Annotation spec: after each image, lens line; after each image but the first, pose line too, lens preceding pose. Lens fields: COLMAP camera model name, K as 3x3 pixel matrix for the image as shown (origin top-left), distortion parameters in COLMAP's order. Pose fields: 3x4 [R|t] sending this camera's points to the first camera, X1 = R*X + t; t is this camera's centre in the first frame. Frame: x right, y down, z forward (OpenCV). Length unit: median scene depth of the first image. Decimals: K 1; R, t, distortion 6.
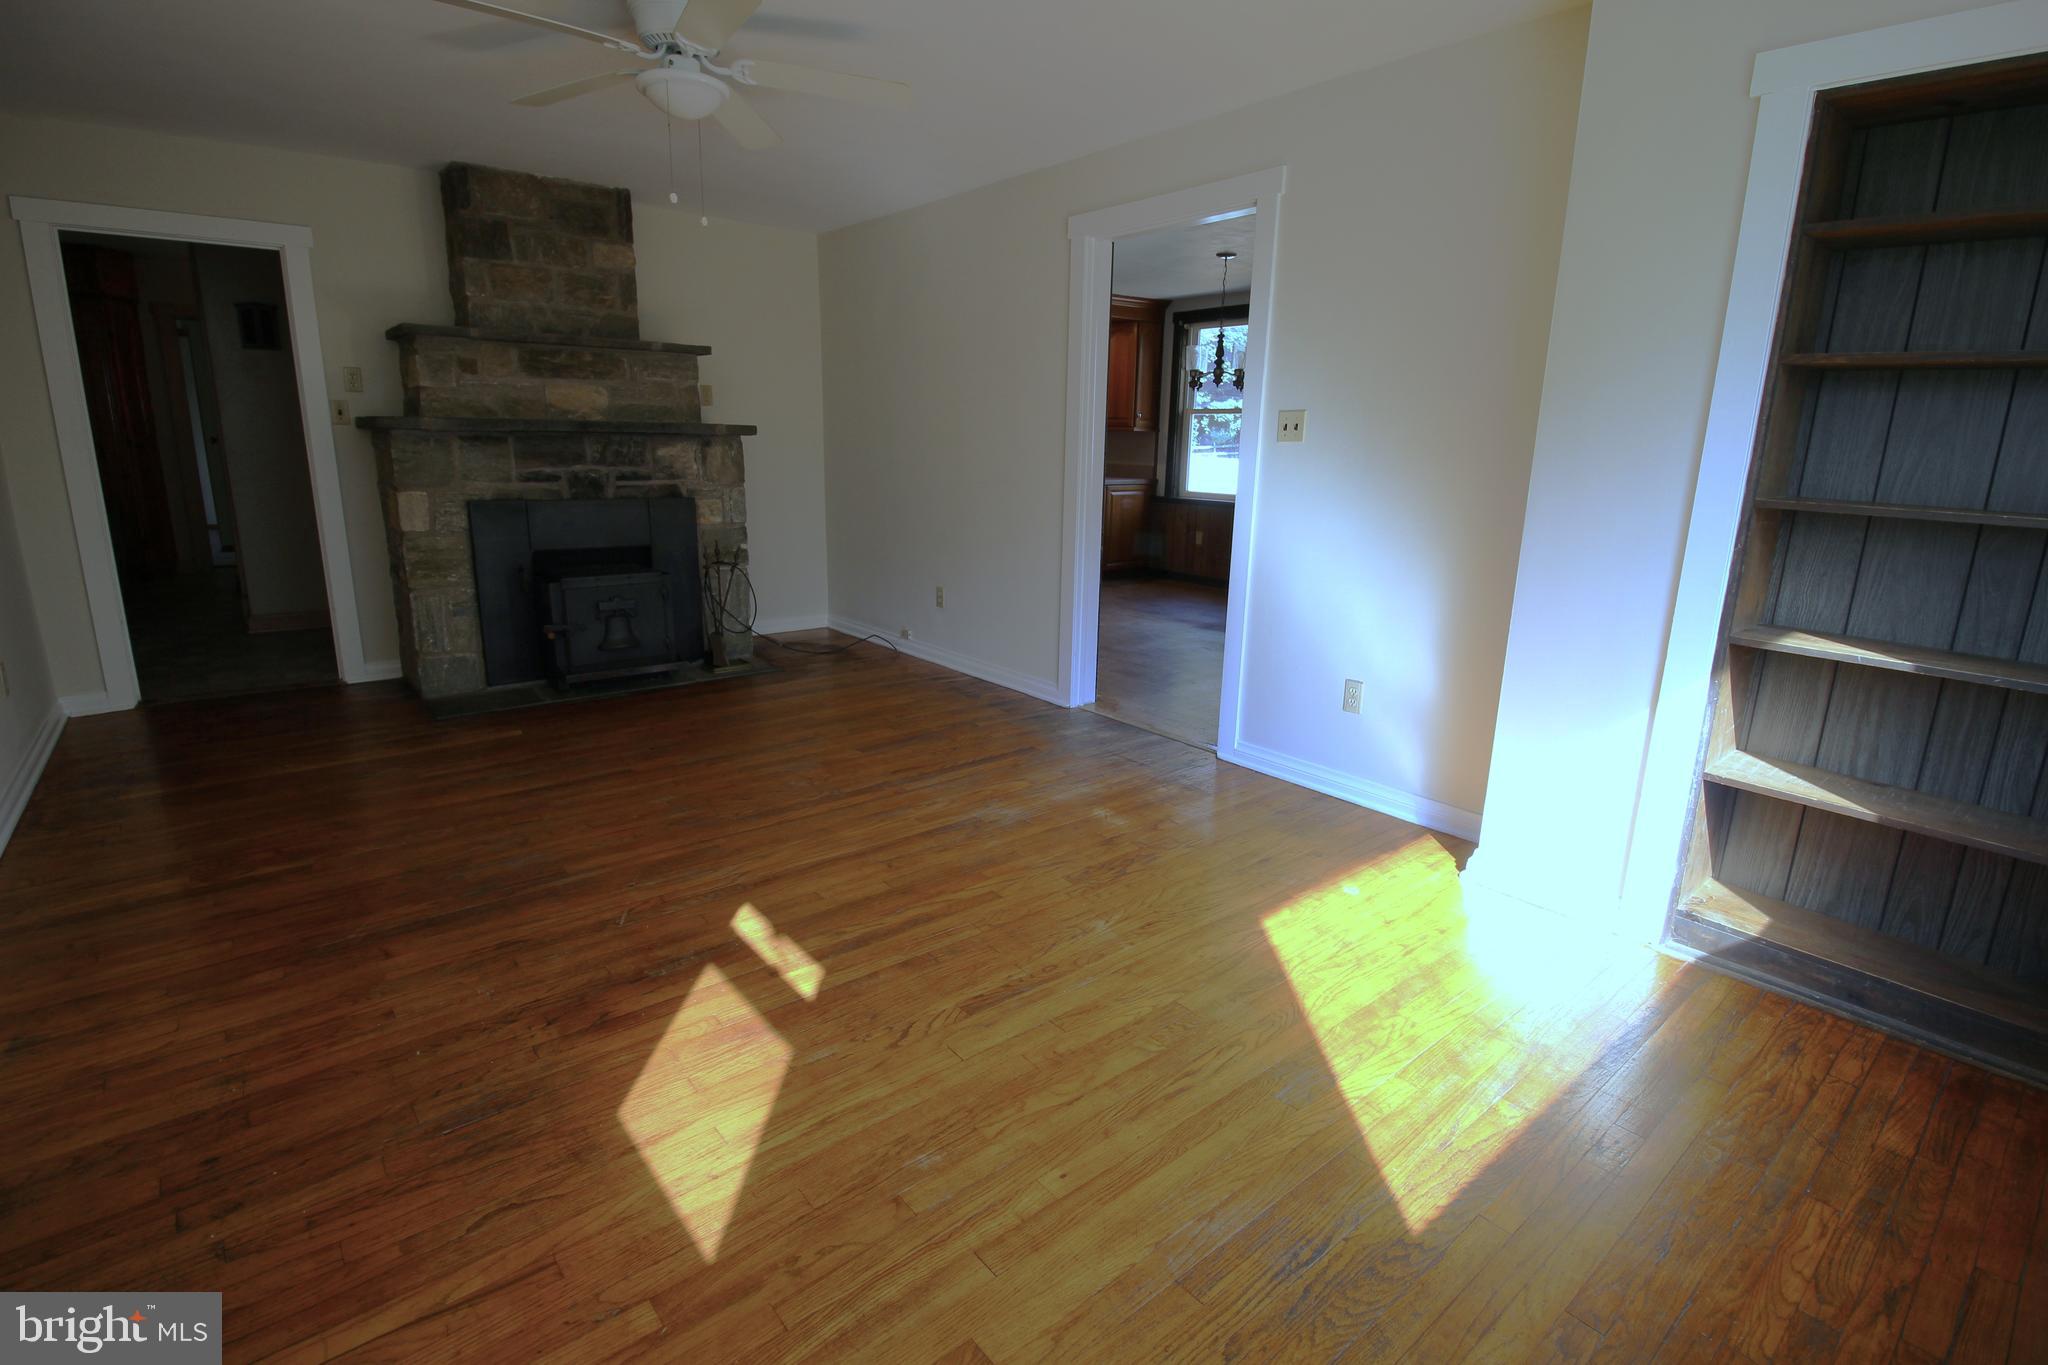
lens RADIAL K [[960.9, 0, 1026.0], [0, 960.9, 671.9], [0, 0, 1]] dist [-0.011407, -0.002603]
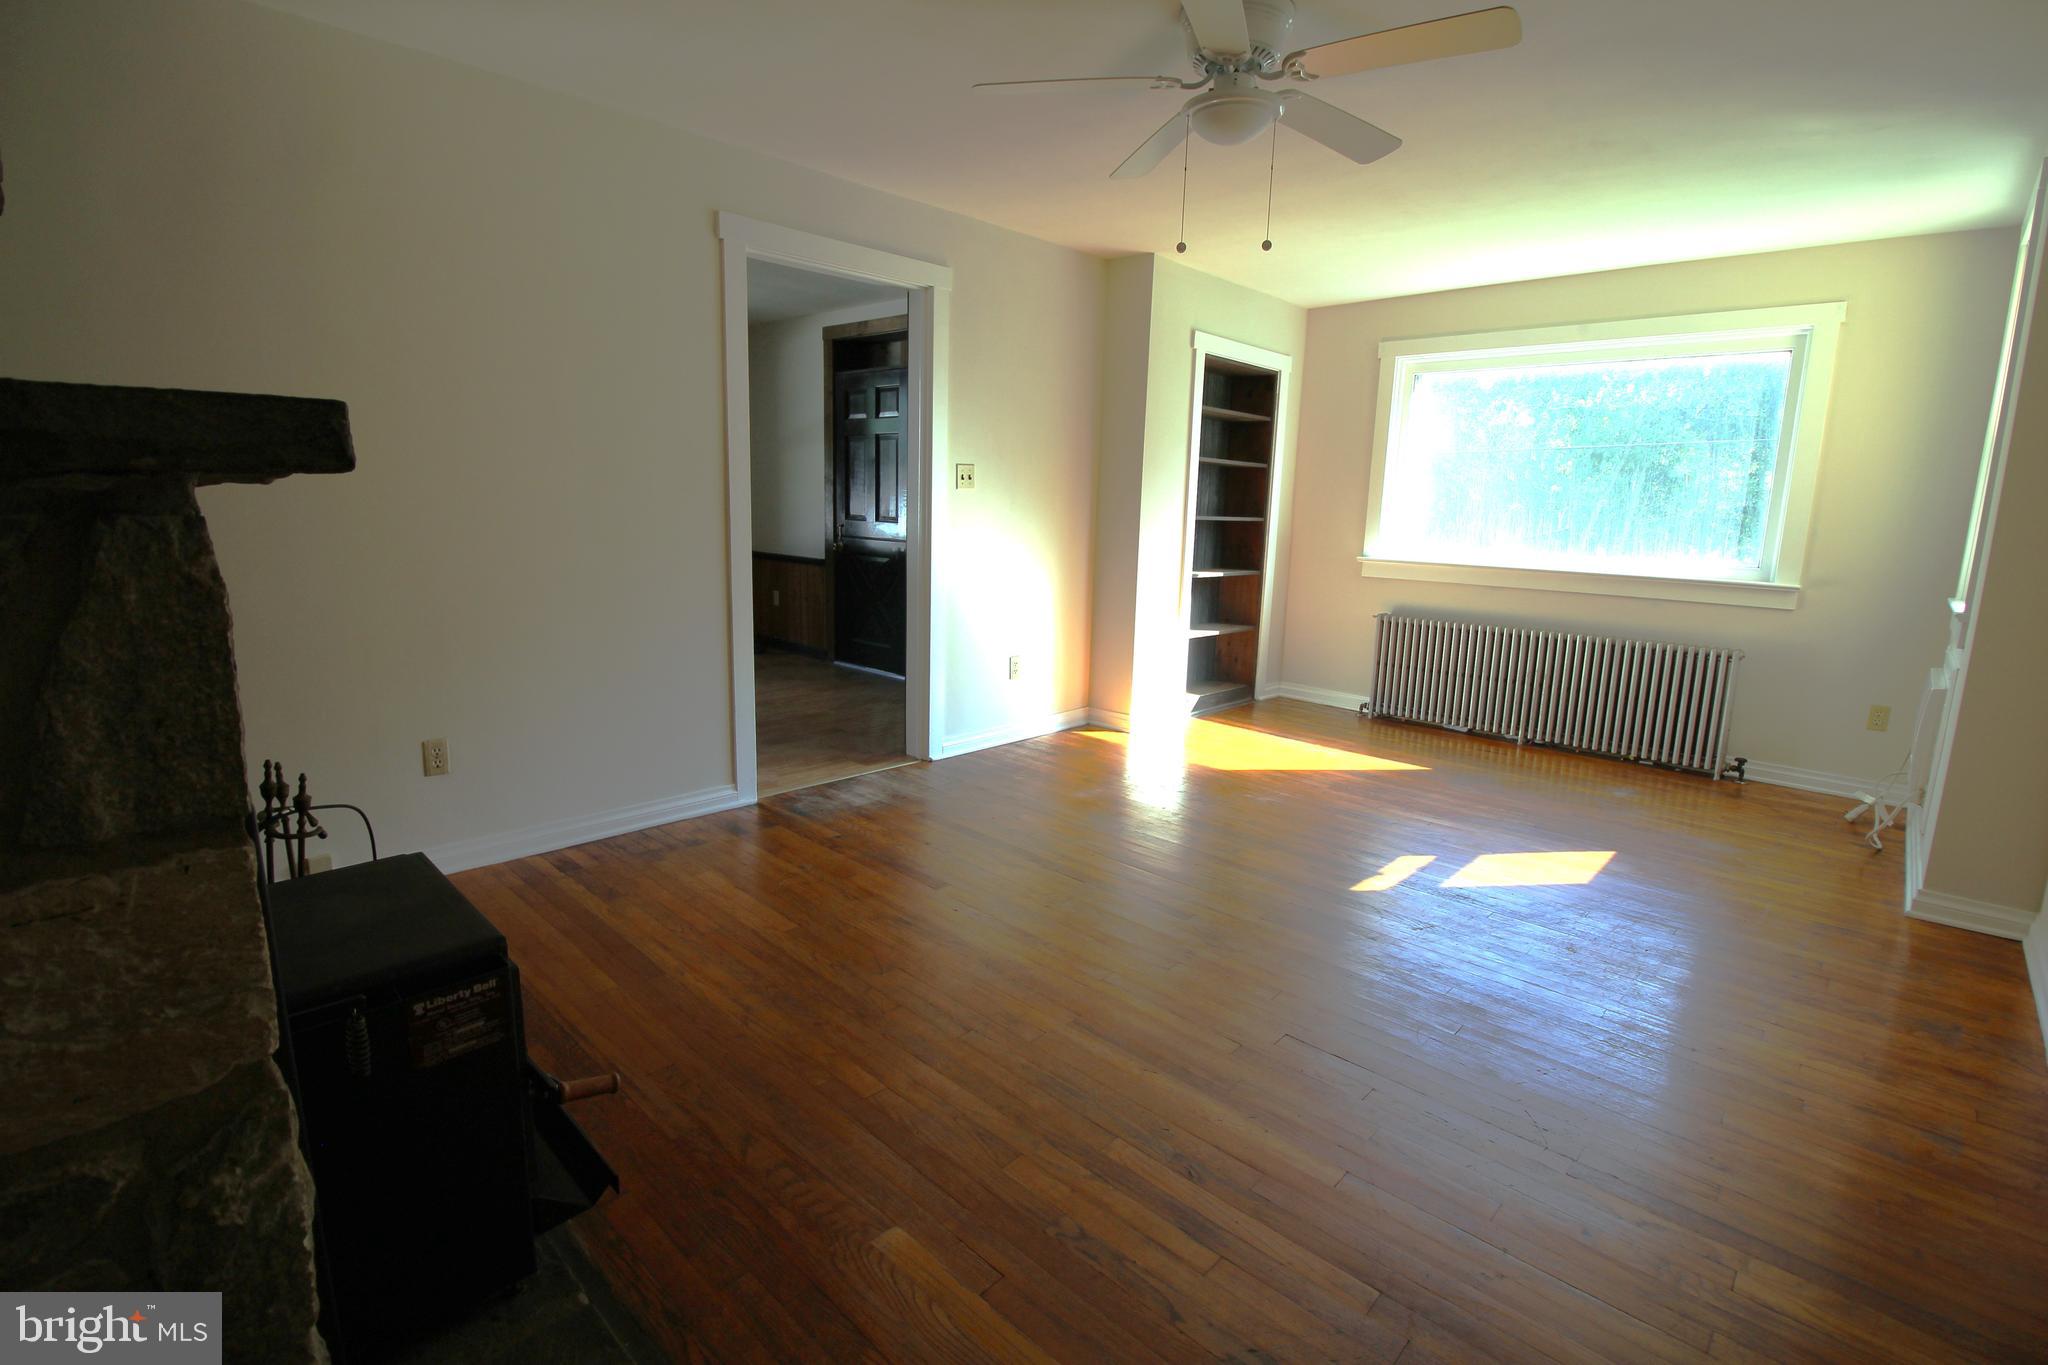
lens RADIAL K [[960.9, 0, 1027.3], [0, 960.9, 677.1], [0, 0, 1]] dist [-0.011407, -0.002603]
pose [[-0.117427, -0.200848, 0.972559, -1.361906], [0.208929, 0.952419, 0.221915, -0.357762], [-0.970855, 0.229255, -0.069877, 1.425195]]
